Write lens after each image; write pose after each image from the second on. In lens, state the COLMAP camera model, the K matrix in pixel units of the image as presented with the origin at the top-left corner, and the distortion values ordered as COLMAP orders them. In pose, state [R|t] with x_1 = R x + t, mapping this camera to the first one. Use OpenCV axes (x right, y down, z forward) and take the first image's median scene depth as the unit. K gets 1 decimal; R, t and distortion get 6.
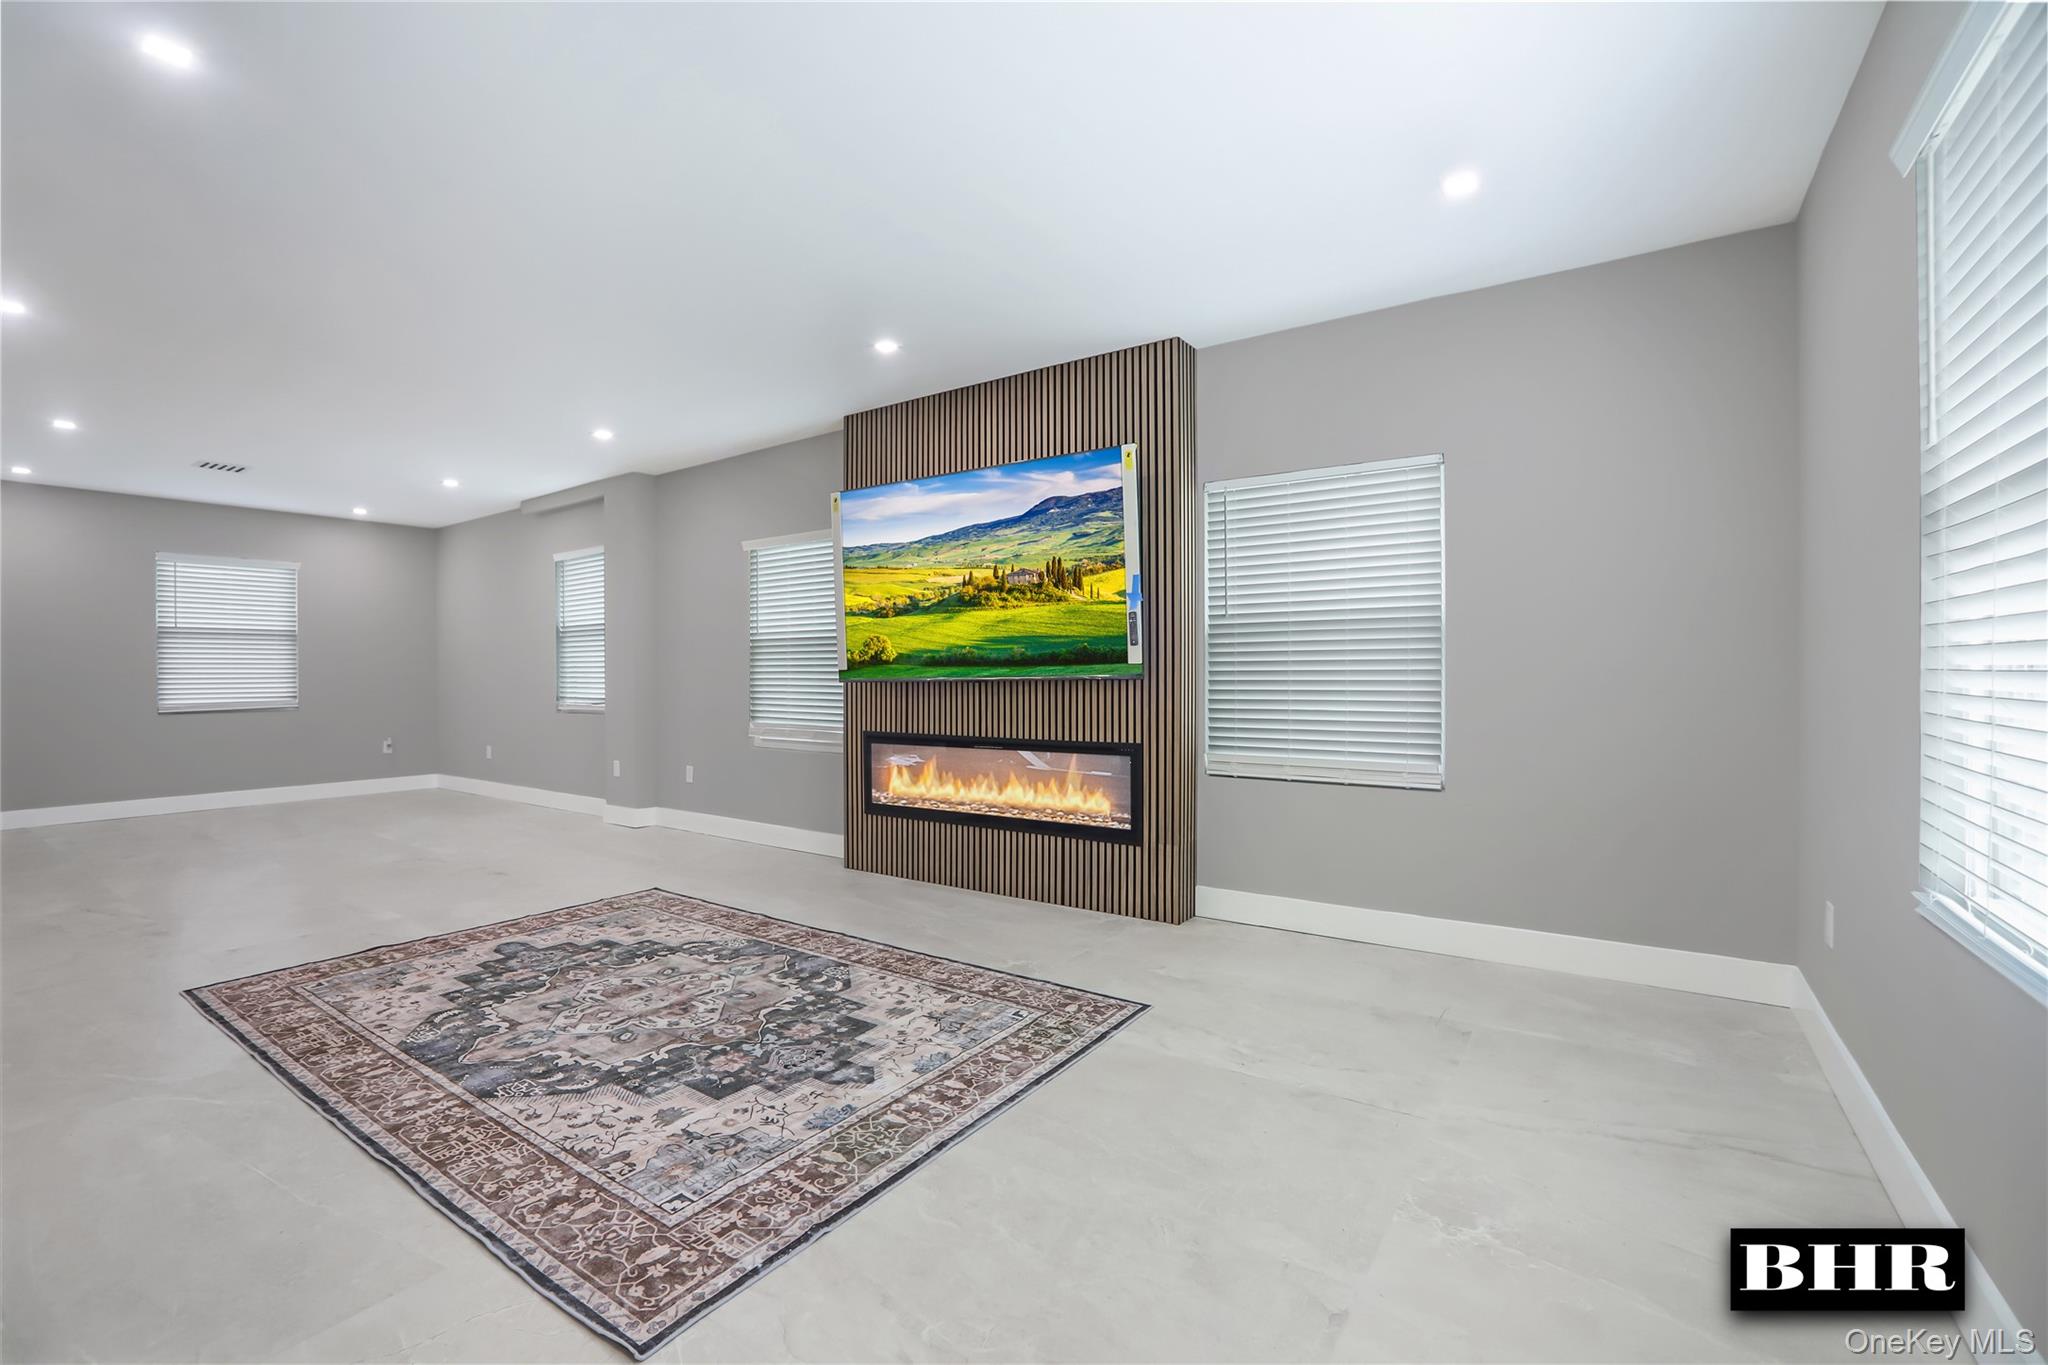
lens RADIAL K [[858.5, 0, 1011.1], [0, 858.5, 678.7], [0, 0, 1]] dist [-0.022359, 0.005034]
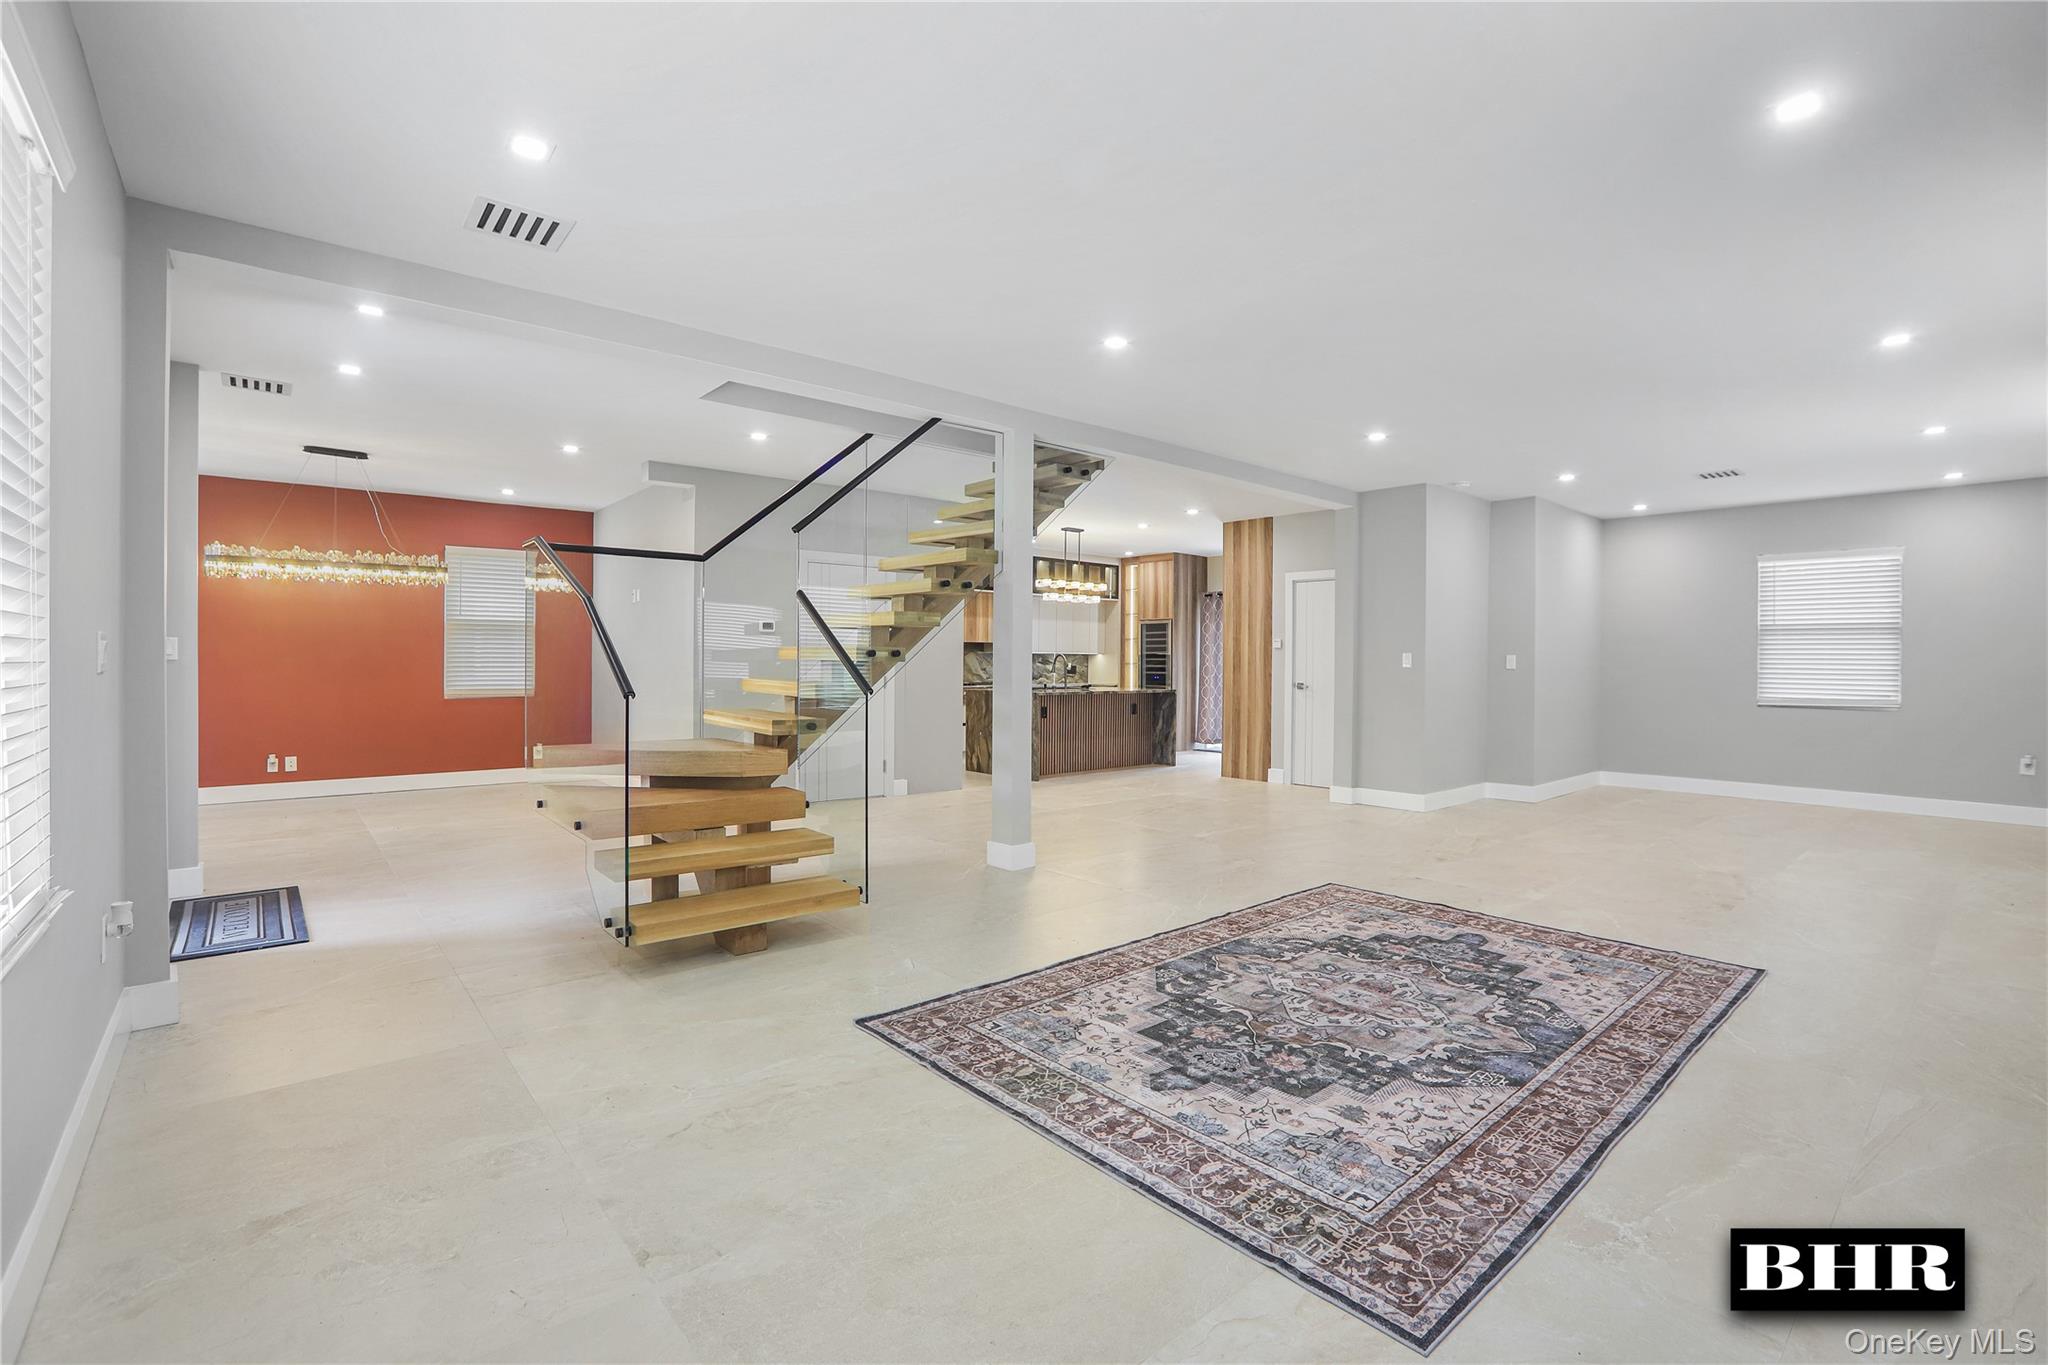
lens RADIAL K [[858.5, 0, 1021.9], [0, 858.5, 668.4], [0, 0, 1]] dist [-0.022359, 0.005034]
pose [[-0.198957, 0.005574, -0.979992, 0.699286], [-0.007421, 0.999947, 0.007194, -0.023275], [0.979980, 0.008704, -0.198905, 0.861533]]
